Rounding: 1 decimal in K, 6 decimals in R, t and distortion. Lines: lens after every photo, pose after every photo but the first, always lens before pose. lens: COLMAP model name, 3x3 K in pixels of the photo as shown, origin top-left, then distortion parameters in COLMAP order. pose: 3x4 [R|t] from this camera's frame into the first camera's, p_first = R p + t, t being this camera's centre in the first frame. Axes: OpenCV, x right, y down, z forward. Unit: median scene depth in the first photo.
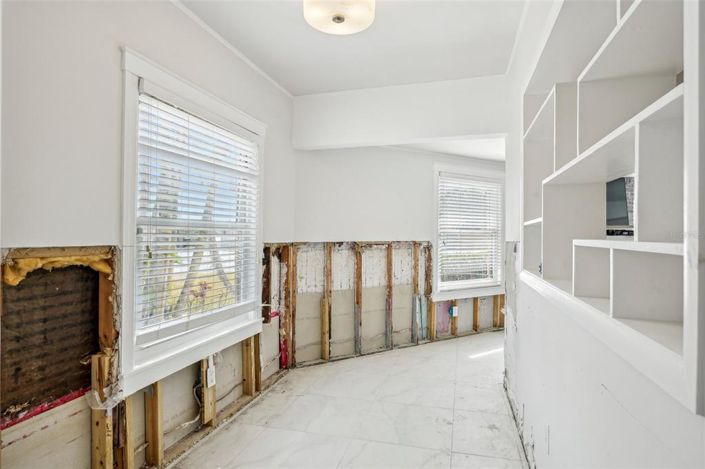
lens RADIAL K [[405.7, 0, 352.6], [0, 405.7, 236.9], [0, 0, 1]] dist [-0.000369, 0.000067]
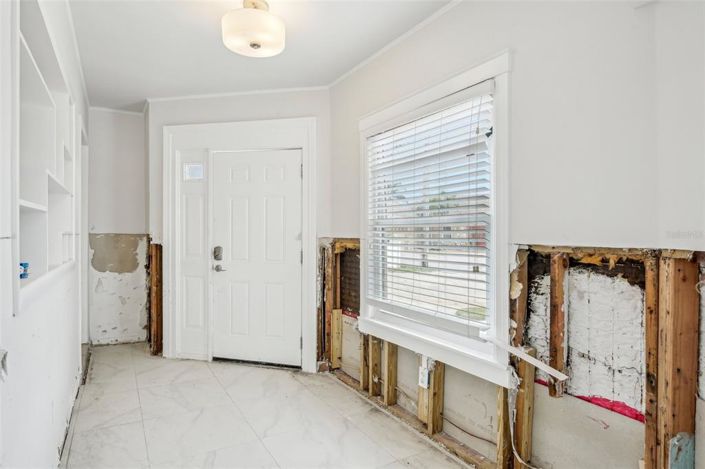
lens RADIAL K [[405.7, 0, 352.5], [0, 405.7, 235.0], [0, 0, 1]] dist [-0.000369, 0.000067]
pose [[-0.696335, -0.005377, -0.717697, 0.508406], [-0.008505, 0.999964, 0.000760, 0.004978], [0.717667, 0.006633, -0.696355, 1.683575]]
